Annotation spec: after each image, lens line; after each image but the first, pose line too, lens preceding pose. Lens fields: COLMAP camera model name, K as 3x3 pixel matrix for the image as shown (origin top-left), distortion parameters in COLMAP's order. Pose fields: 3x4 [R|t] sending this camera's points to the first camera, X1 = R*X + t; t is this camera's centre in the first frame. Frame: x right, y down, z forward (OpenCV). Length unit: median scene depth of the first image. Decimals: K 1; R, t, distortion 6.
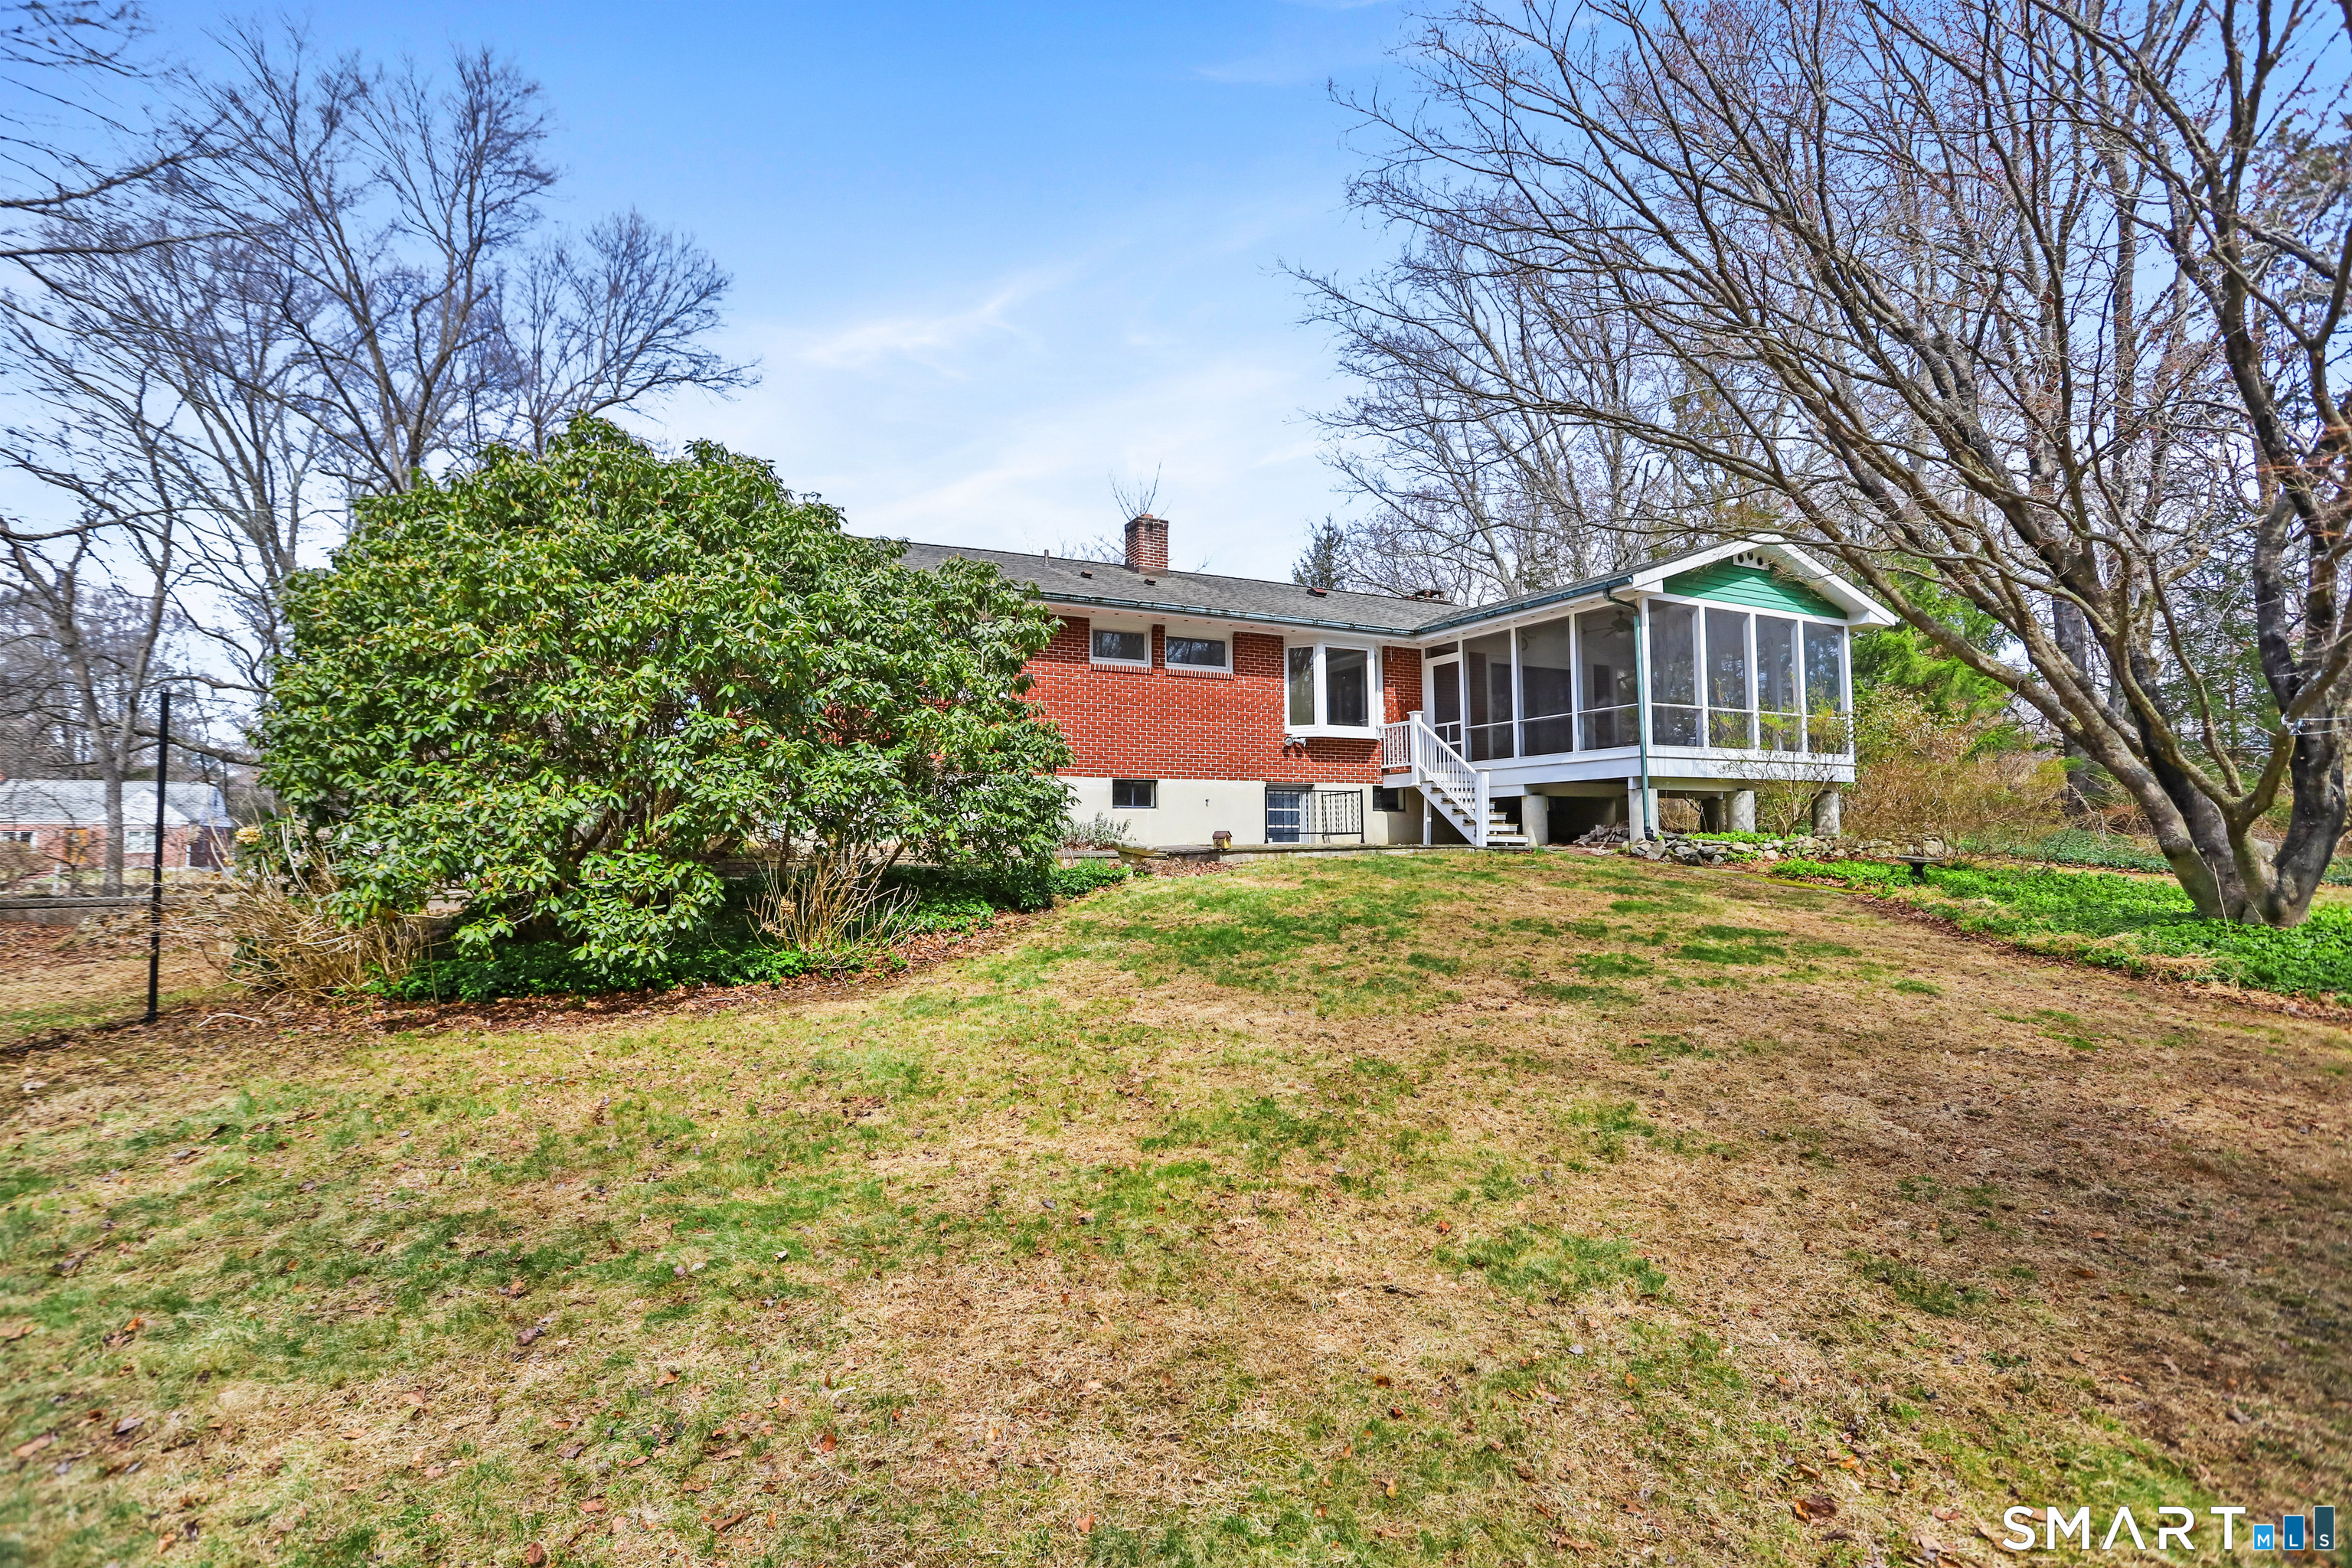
lens RADIAL K [[1122.2, 0, 1191.3], [0, 1122.2, 777.7], [0, 0, 1]] dist [-0.011045, -0.000225]
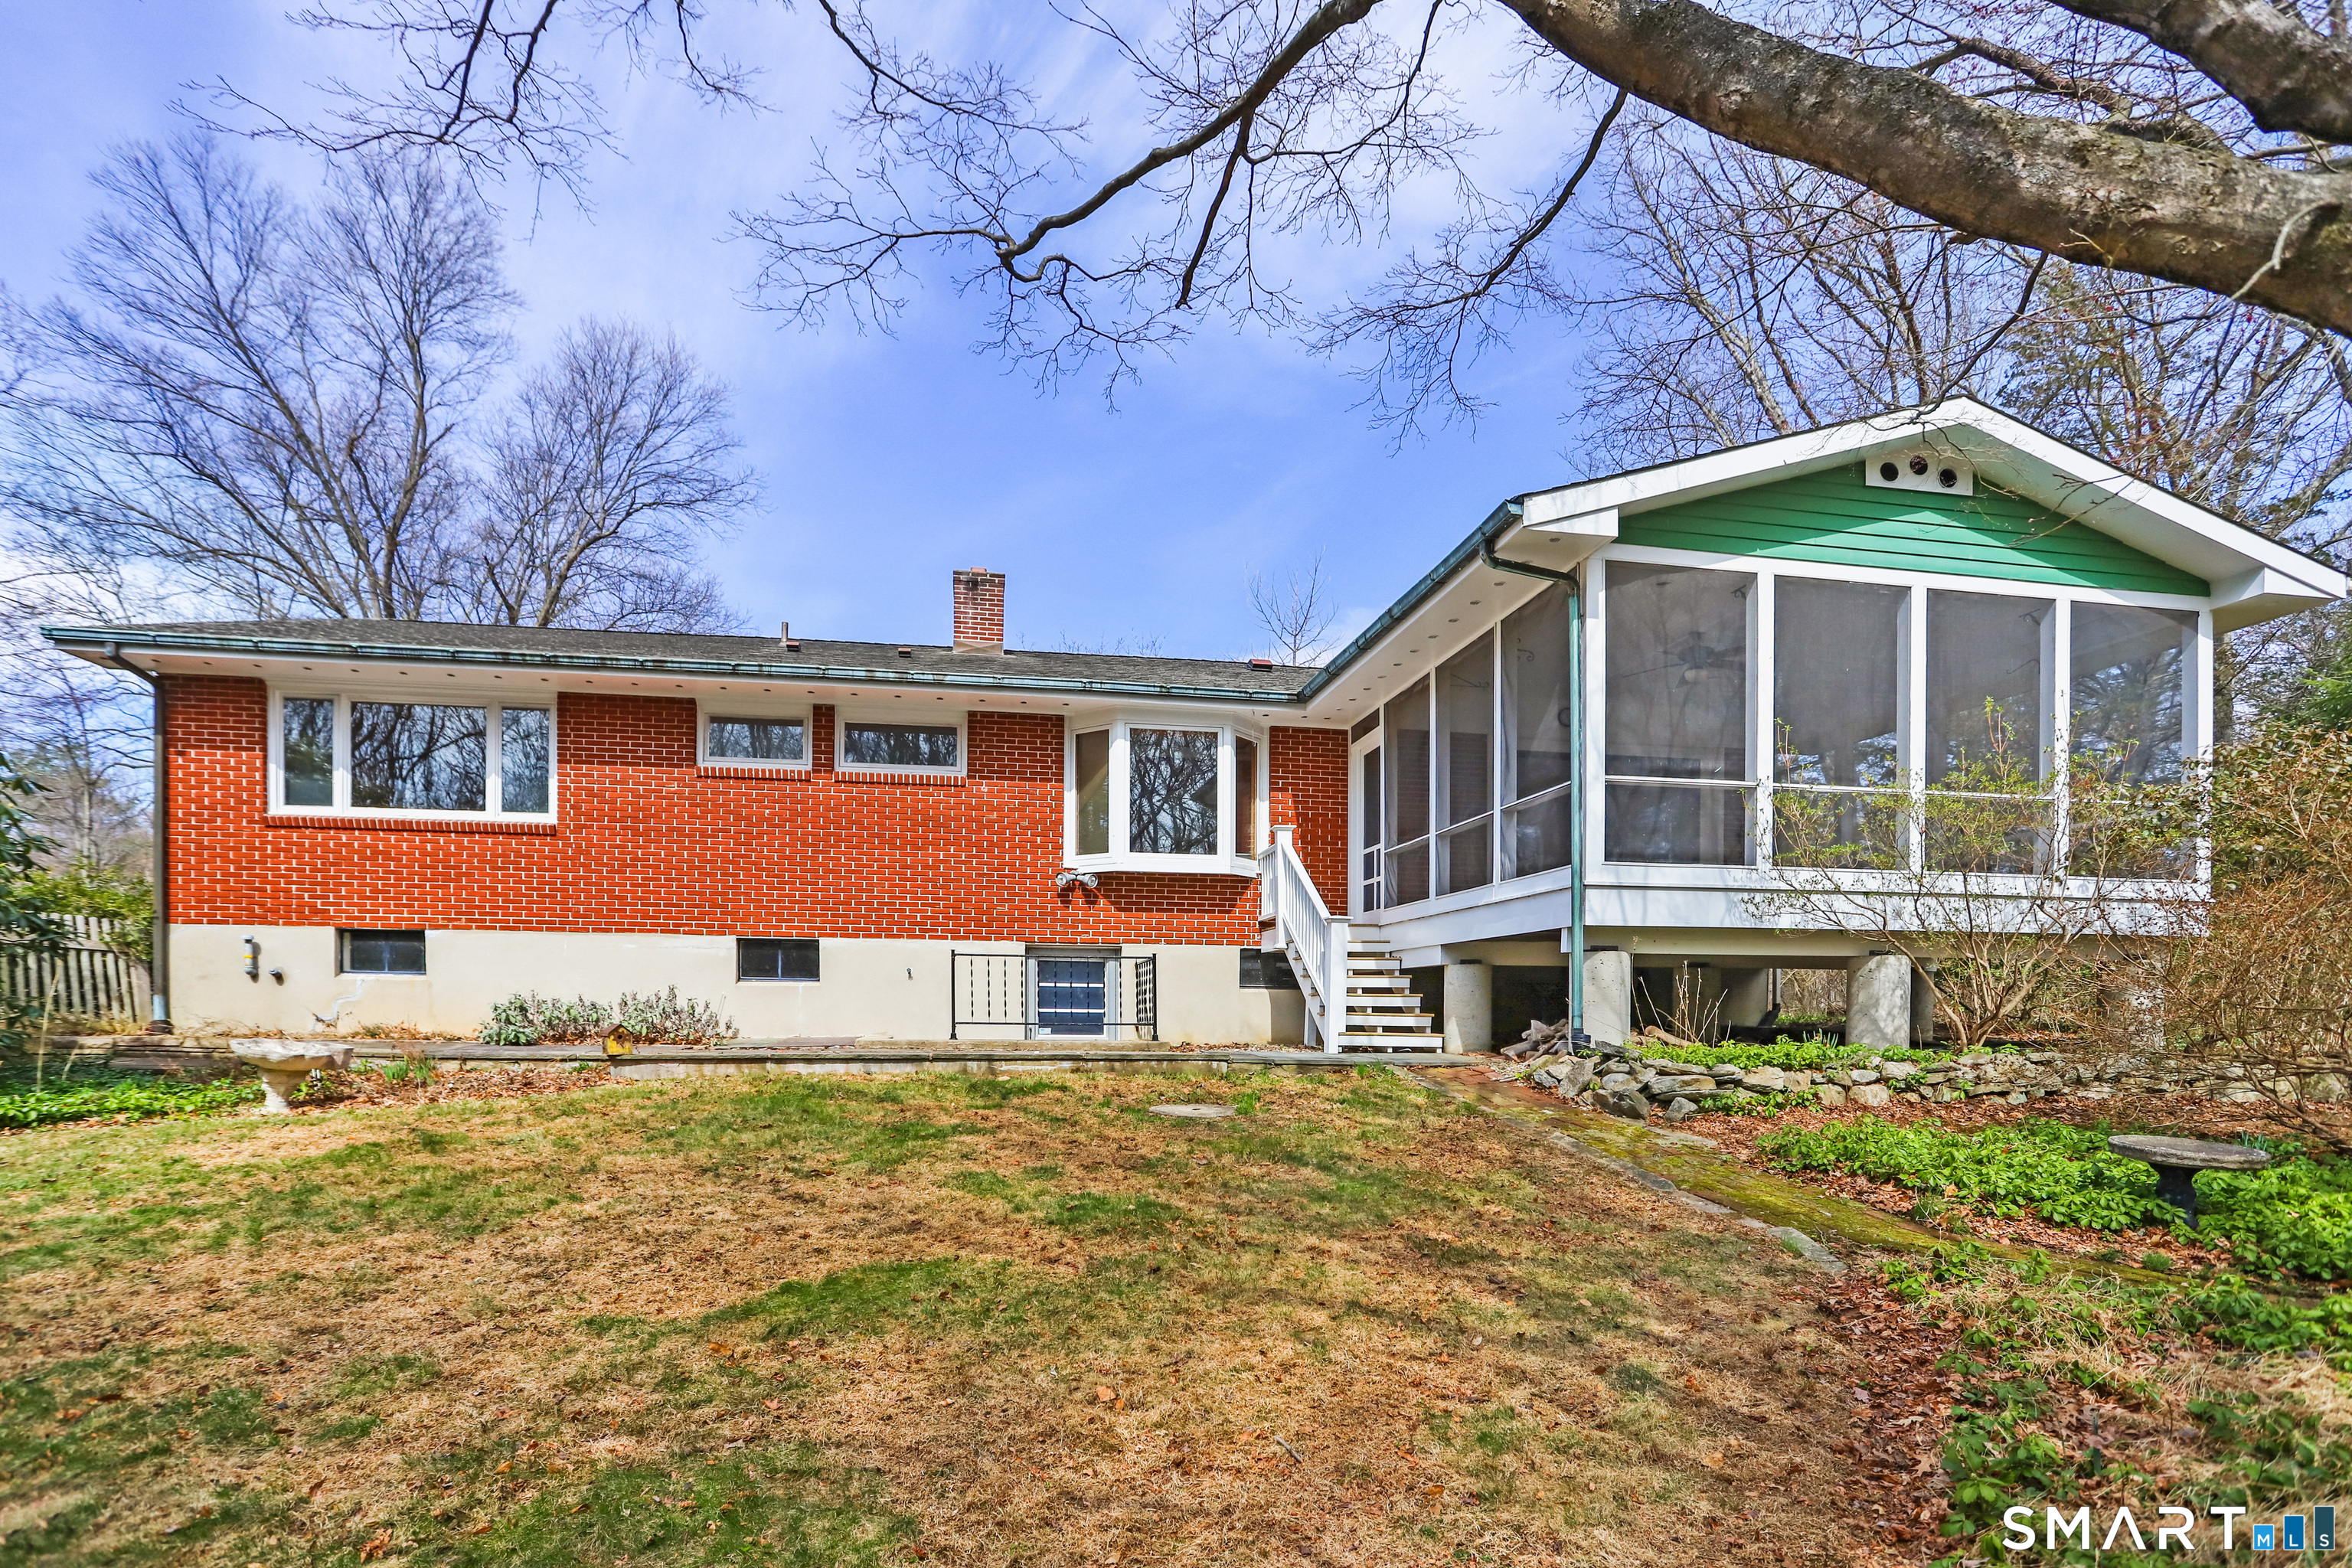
lens RADIAL K [[1122.2, 0, 1101.7], [0, 1122.2, 1012.7], [0, 0, 1]] dist [-0.011045, -0.000225]
pose [[0.931281, 0.018312, -0.363840, 0.343538], [0.002336, 0.998415, 0.056228, 0.007719], [0.364293, -0.053214, 0.929763, 0.408842]]
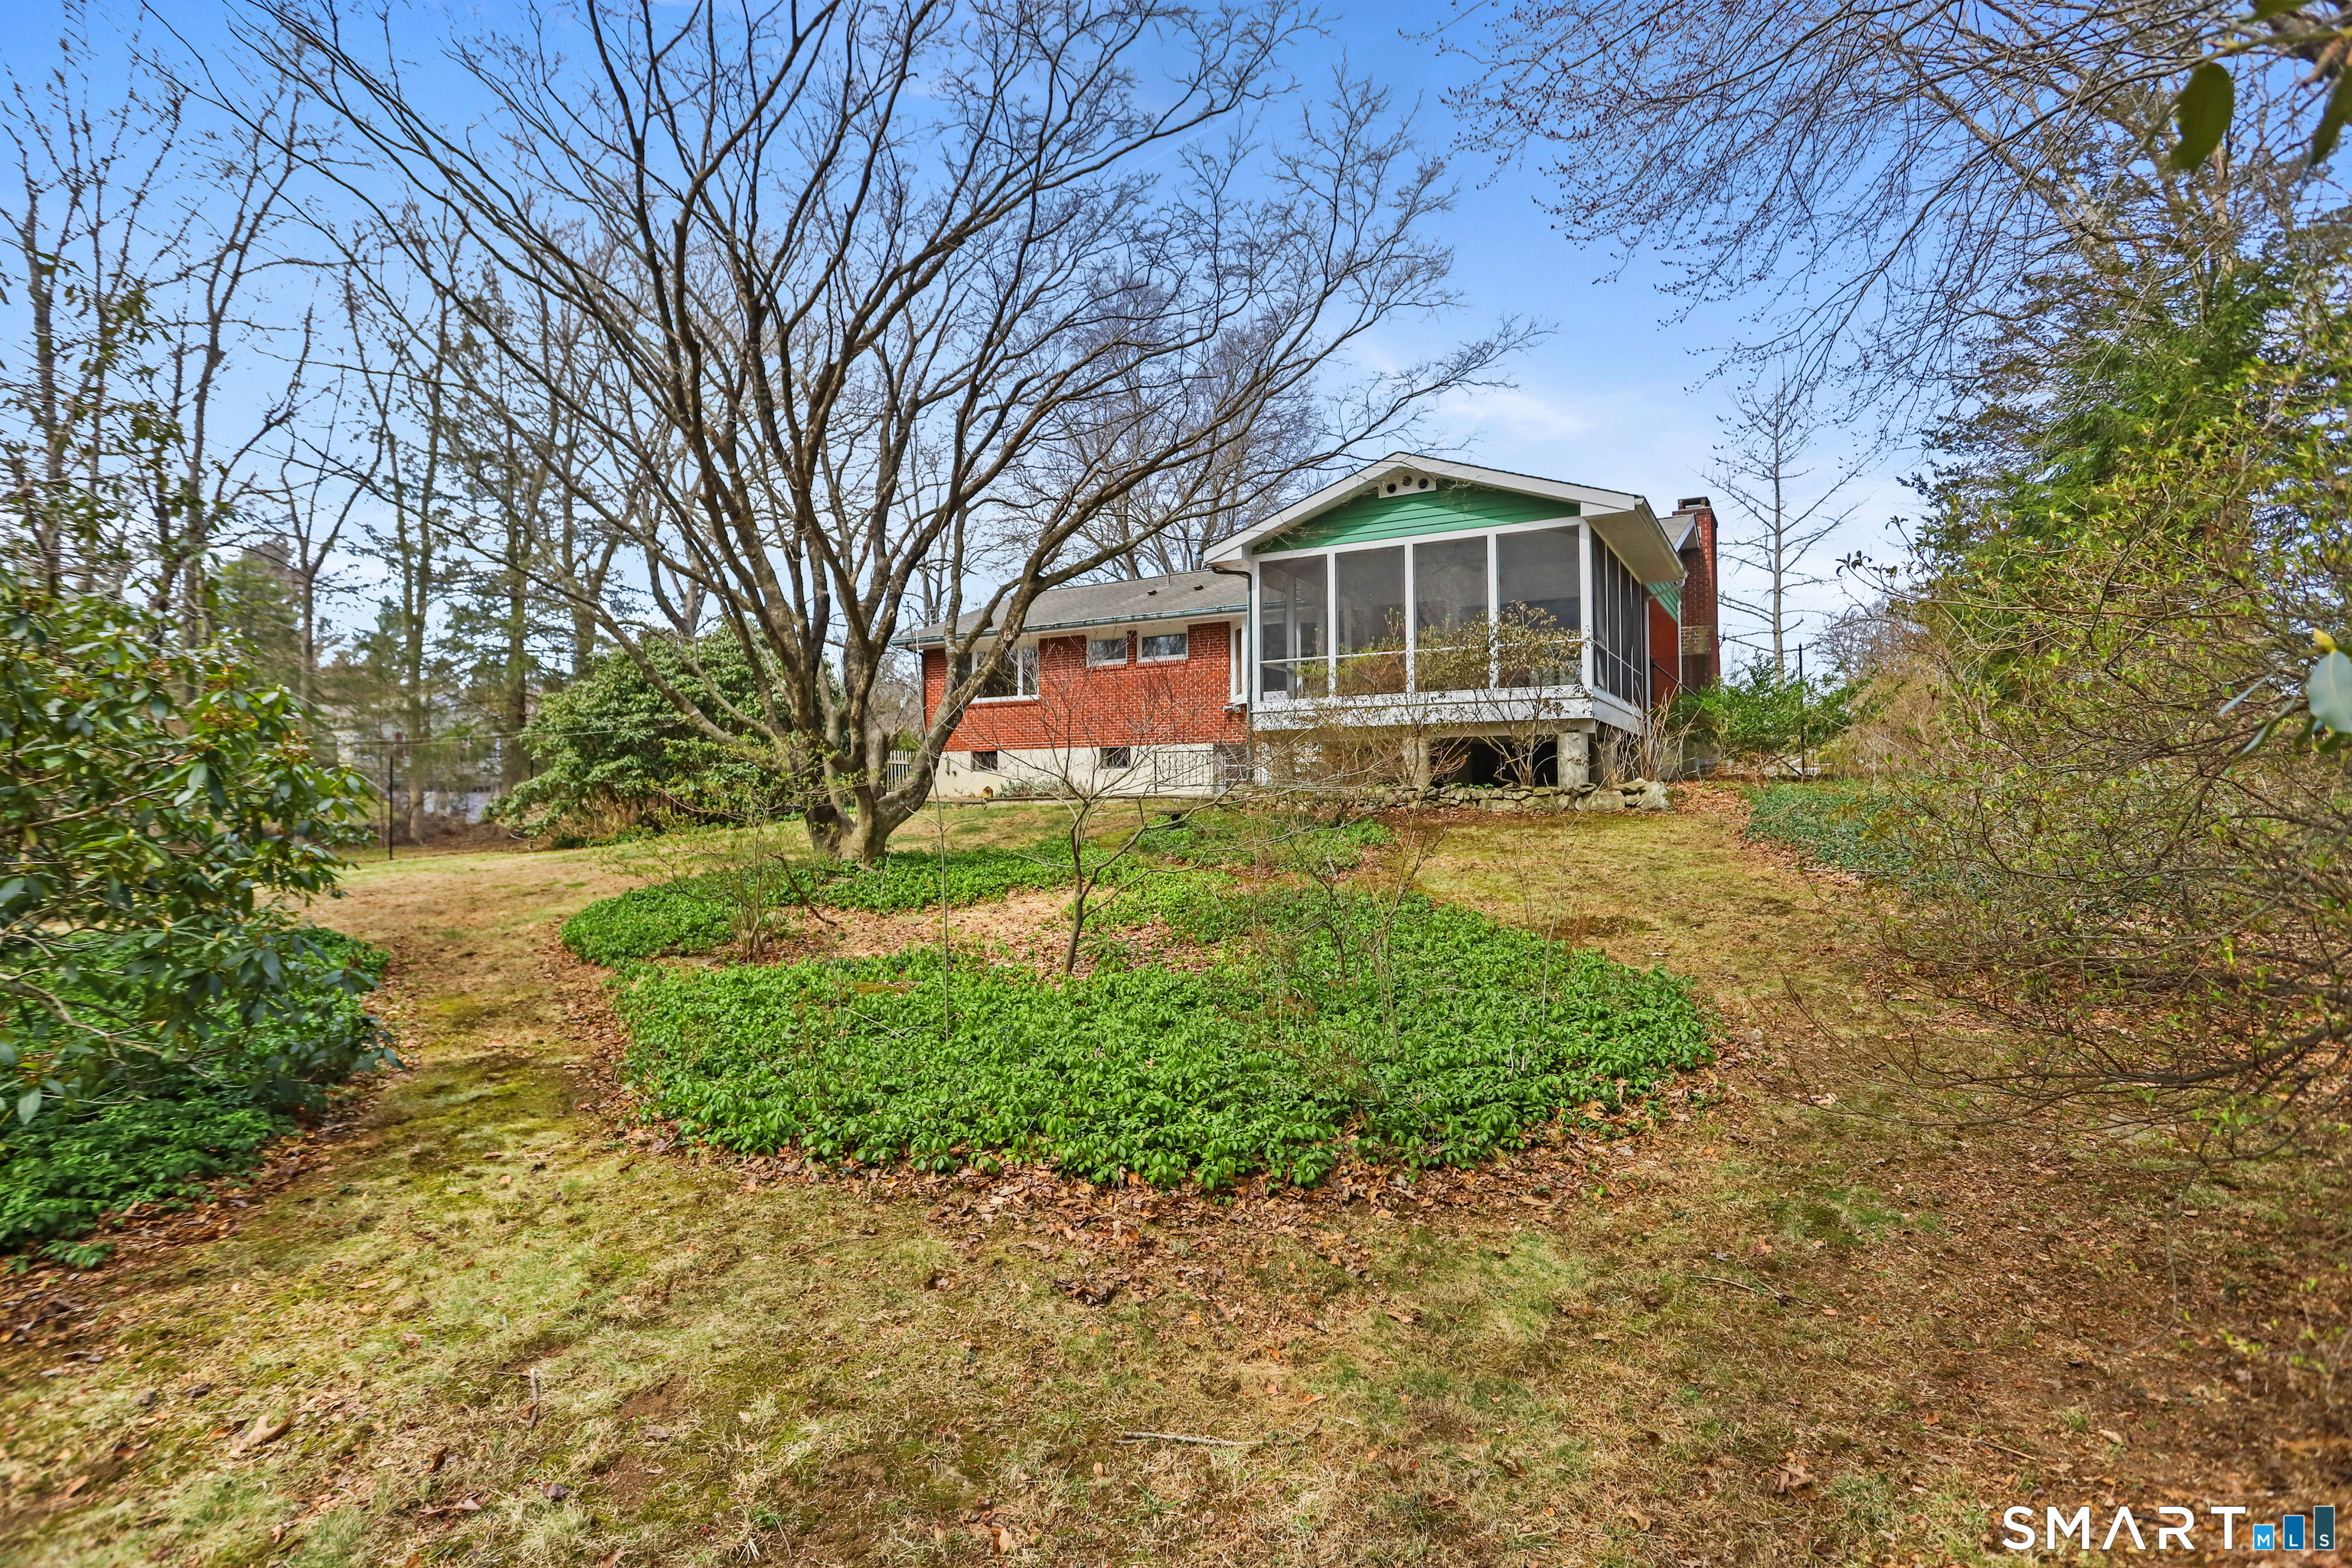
lens RADIAL K [[1122.2, 0, 1176.0], [0, 1122.2, 790.4], [0, 0, 1]] dist [-0.011045, -0.000225]
pose [[0.449654, 0.005755, -0.893184, 1.165314], [0.048560, 0.998343, 0.030879, 0.015730], [0.891882, -0.057258, 0.448629, 0.398706]]
